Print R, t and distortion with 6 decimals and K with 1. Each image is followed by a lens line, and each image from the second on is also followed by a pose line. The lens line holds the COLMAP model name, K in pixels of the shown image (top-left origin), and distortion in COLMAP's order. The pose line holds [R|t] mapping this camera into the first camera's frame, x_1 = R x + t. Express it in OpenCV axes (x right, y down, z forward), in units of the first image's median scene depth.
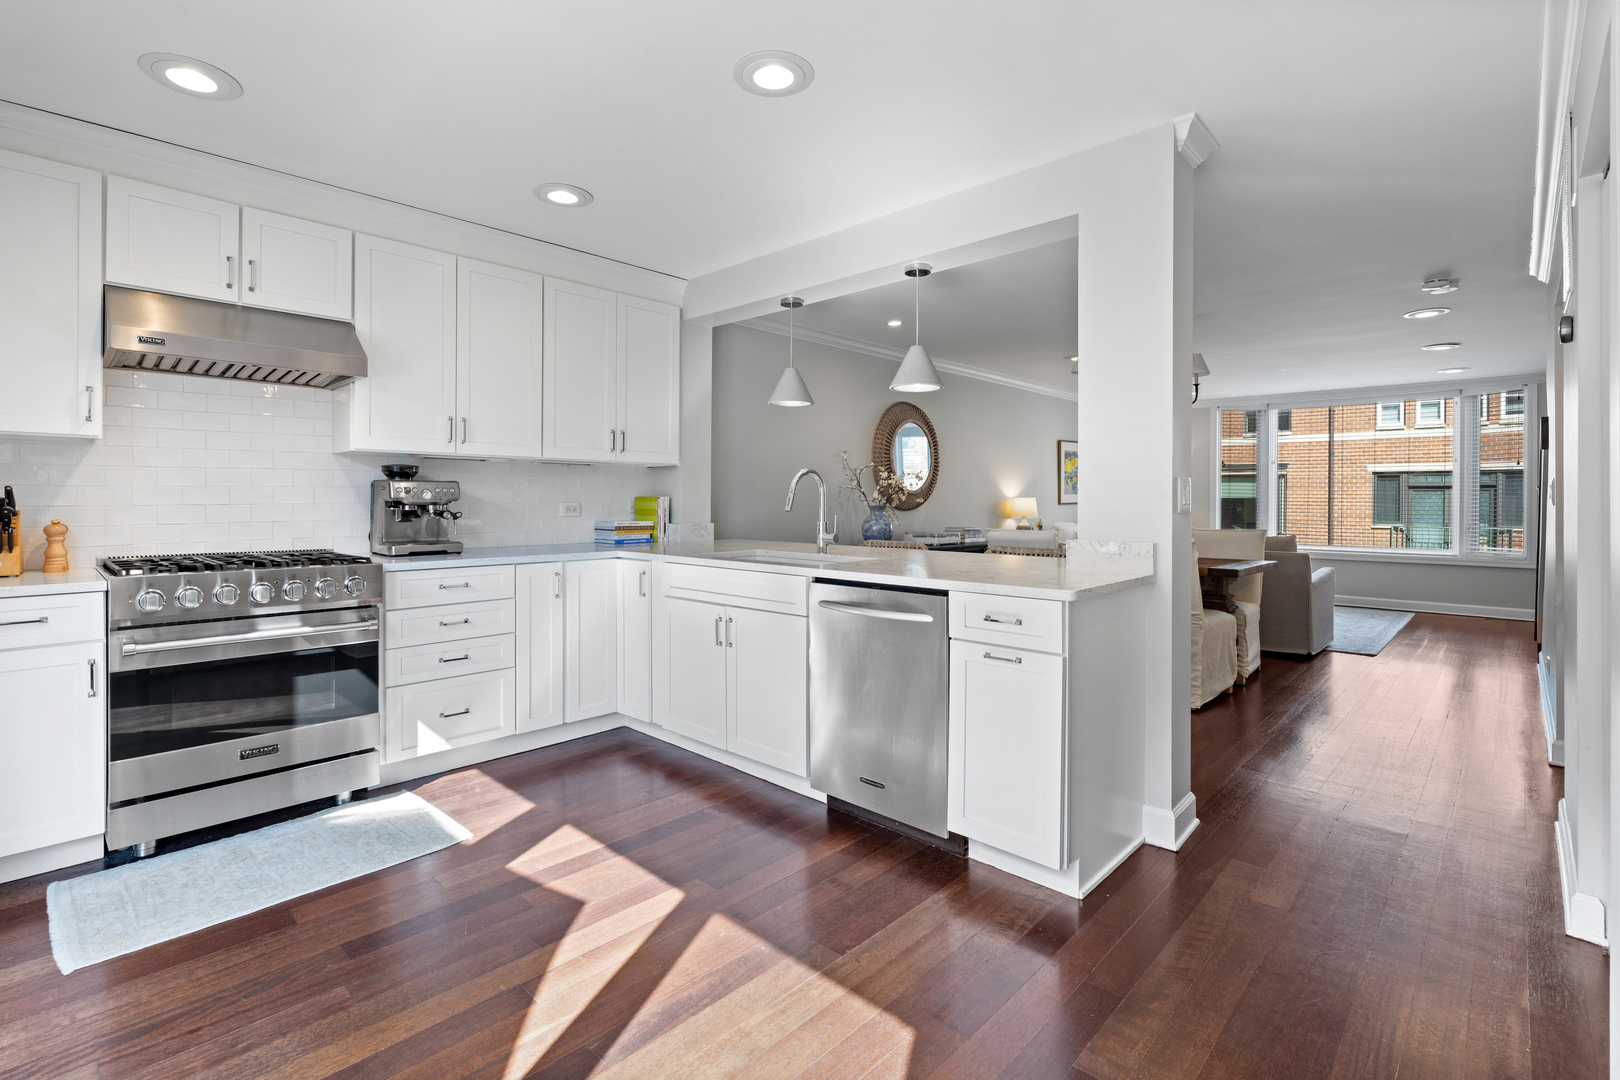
lens RADIAL K [[757.0, 0, 821.6], [0, 757.0, 497.9], [0, 0, 1]] dist [-0.010998, 0.001067]
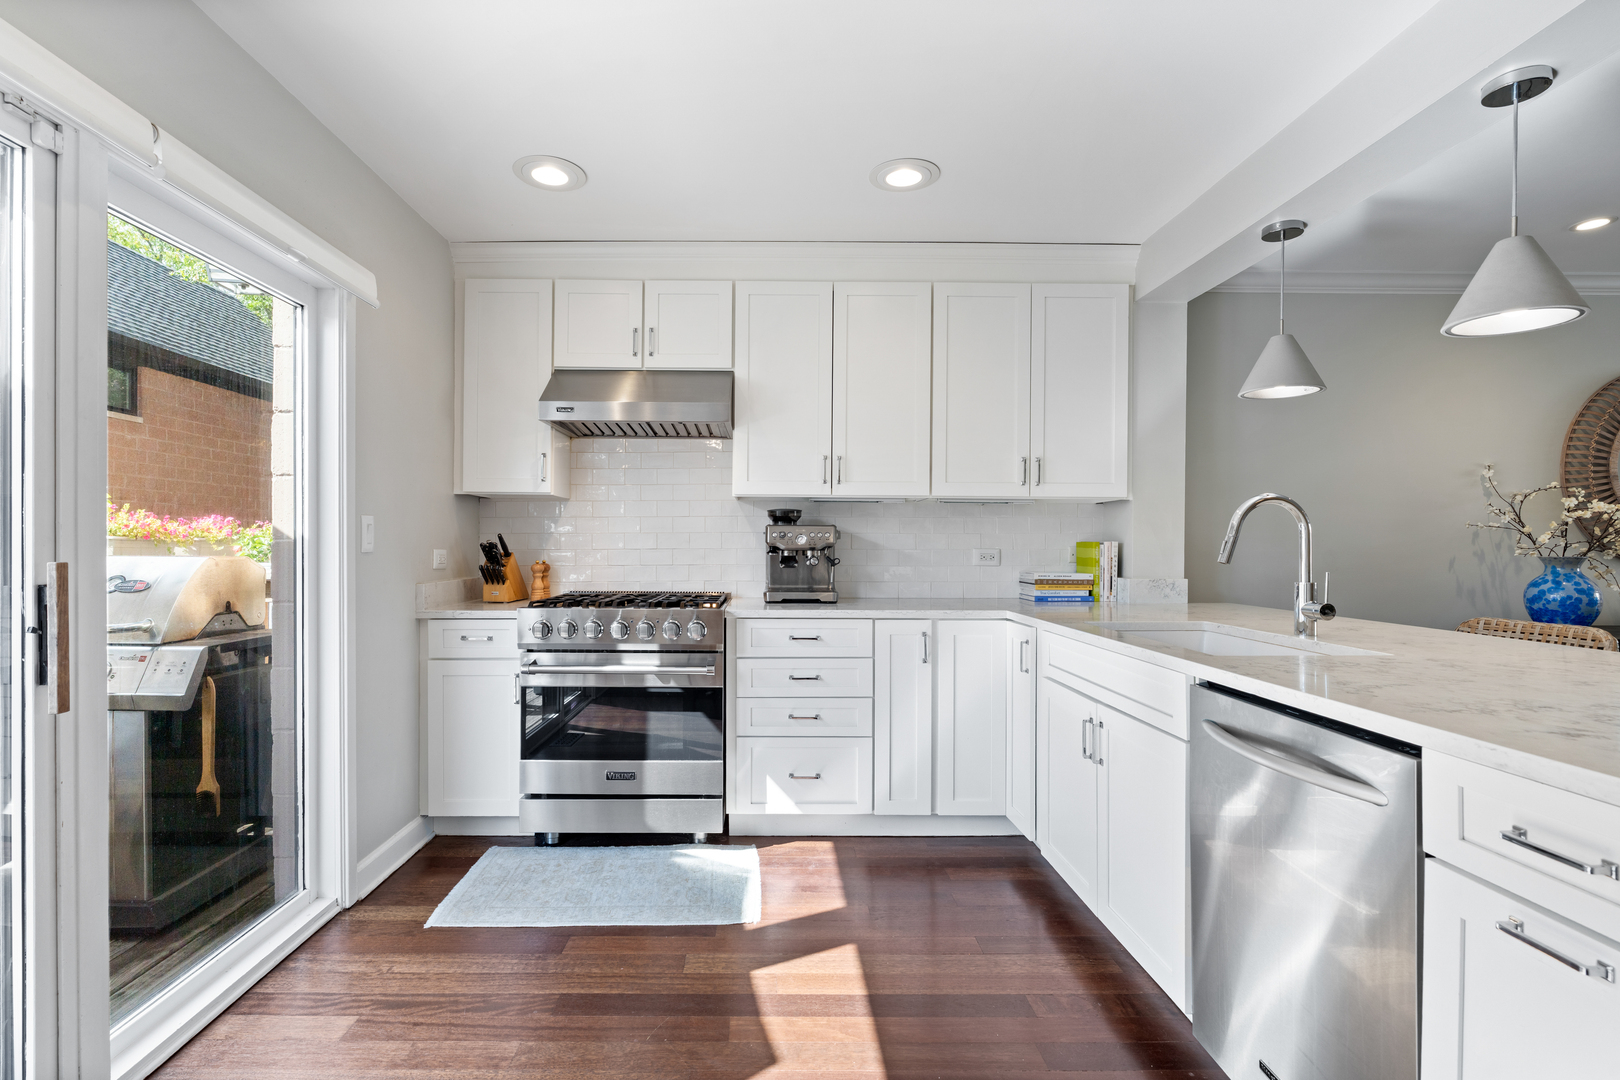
lens RADIAL K [[778.2, 0, 806.8], [0, 778.2, 546.1], [0, 0, 1]] dist [-0.006261, 0.000082]
pose [[0.677832, -0.000187, -0.735217, 0.214293], [-0.000492, 1.000000, -0.000708, 0.005015], [0.735217, 0.000841, 0.677832, 0.356631]]
